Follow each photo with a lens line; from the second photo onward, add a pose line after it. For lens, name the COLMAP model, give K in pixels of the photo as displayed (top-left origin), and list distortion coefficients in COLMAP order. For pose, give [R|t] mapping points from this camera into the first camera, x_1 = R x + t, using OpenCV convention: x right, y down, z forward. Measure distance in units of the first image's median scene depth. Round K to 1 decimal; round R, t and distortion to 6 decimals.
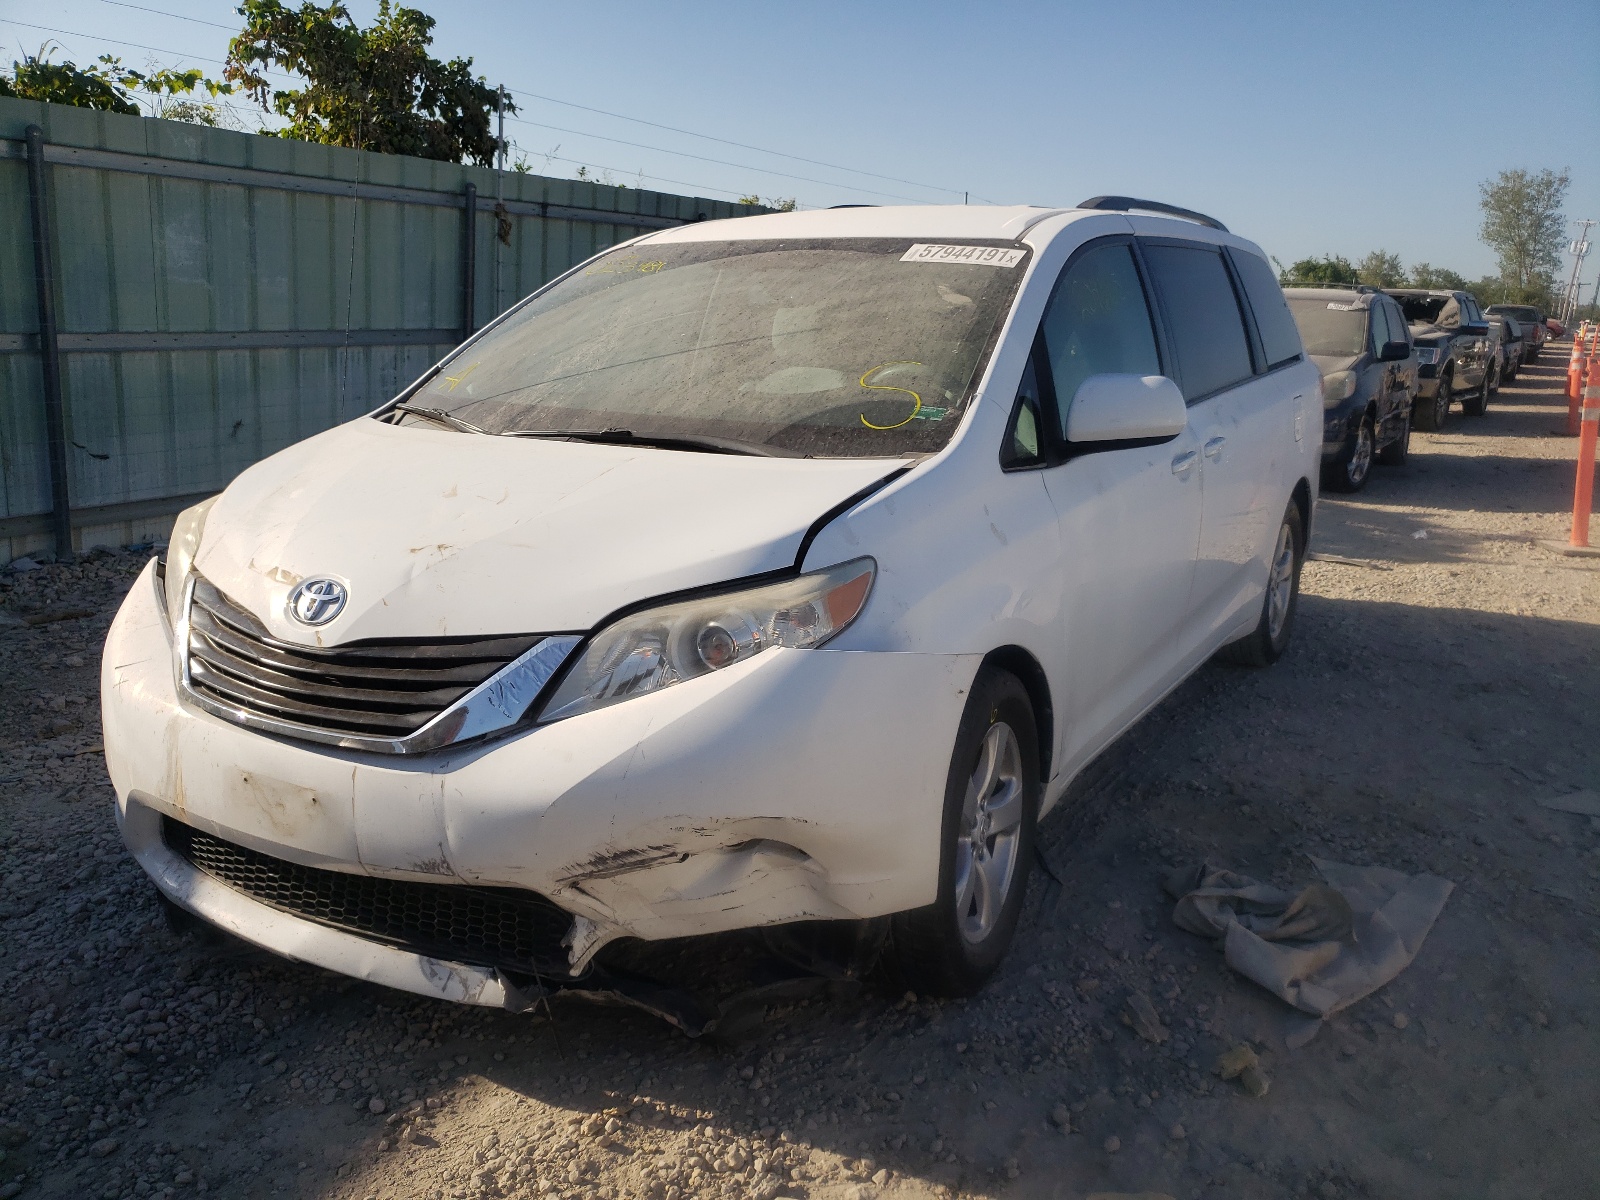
lens RADIAL K [[1315.0, 0, 800.0], [0, 1315.0, 600.0], [0, 0, 1]] dist [0.046352, -0.003881]
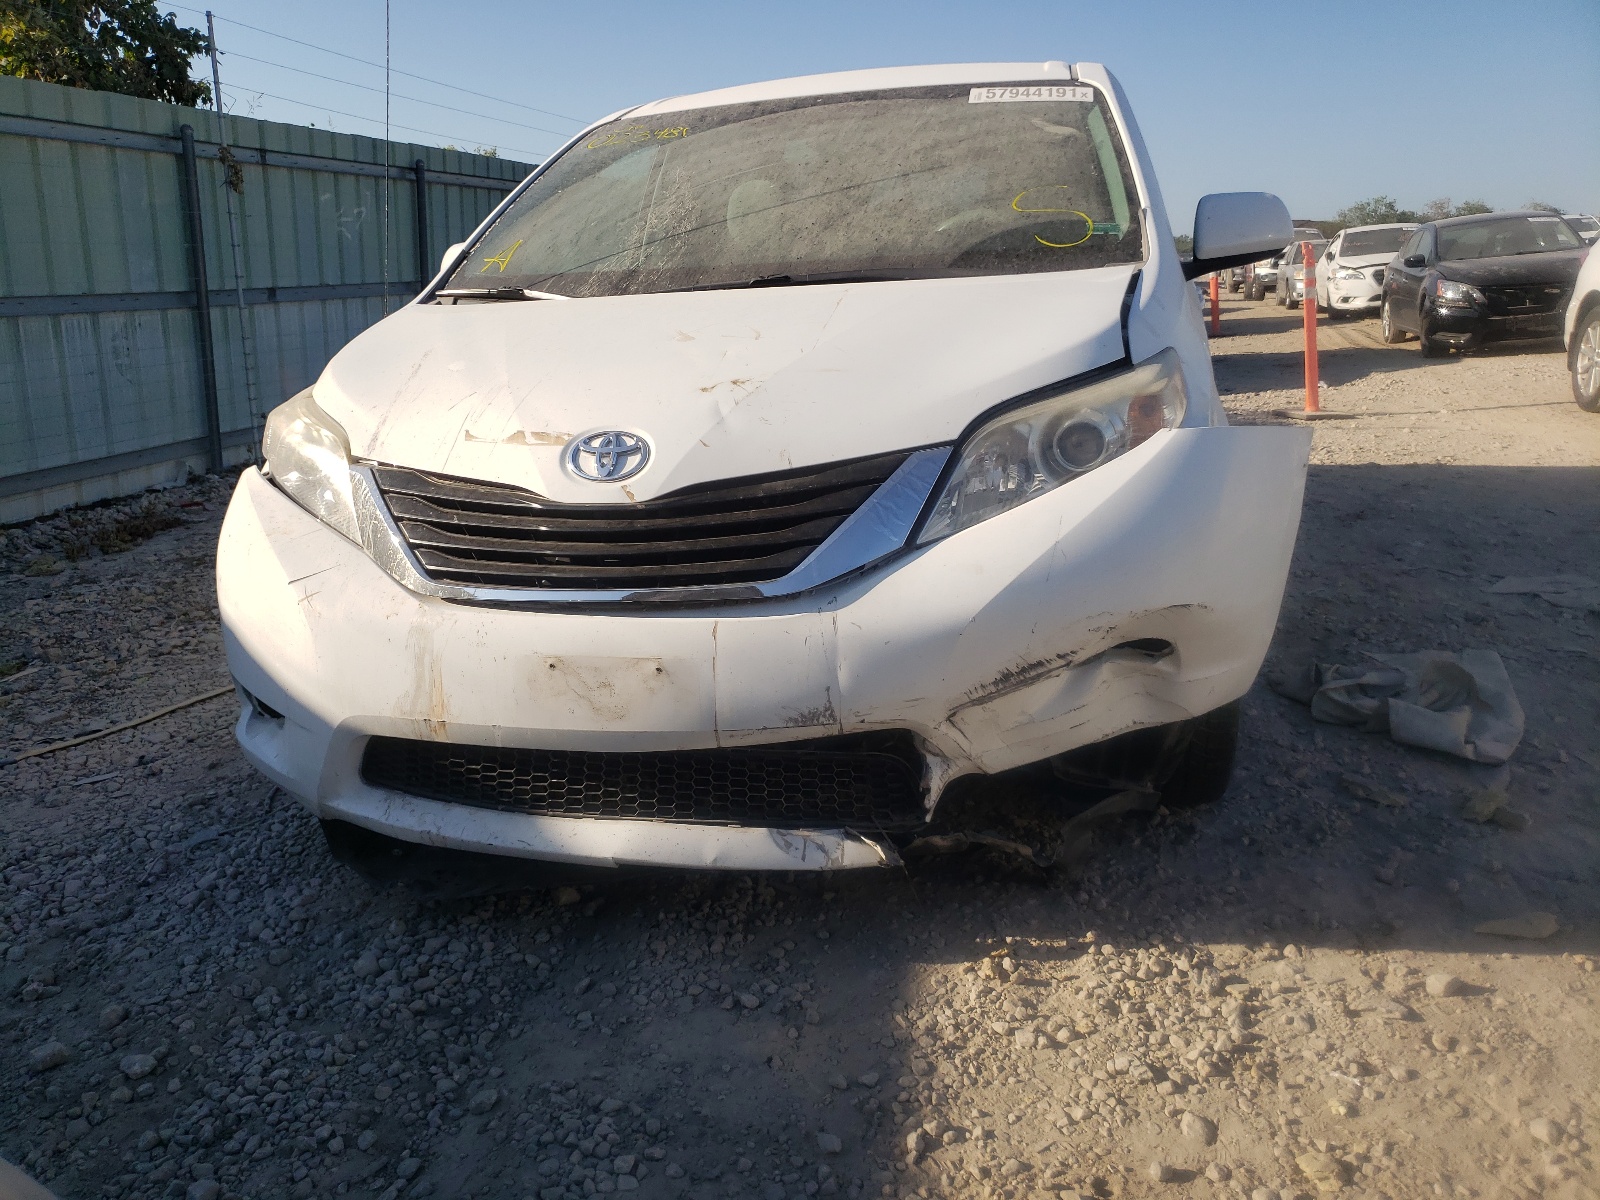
lens RADIAL K [[1285.3, 0, 800.0], [0, 1285.3, 600.0], [0, 0, 1]] dist [0.125872, -0.117192]
pose [[0.956926, -0.129827, 0.259686, -0.477634], [0.124862, 0.991535, 0.035601, 0.082028], [-0.262110, -0.001643, 0.965037, 0.130893]]
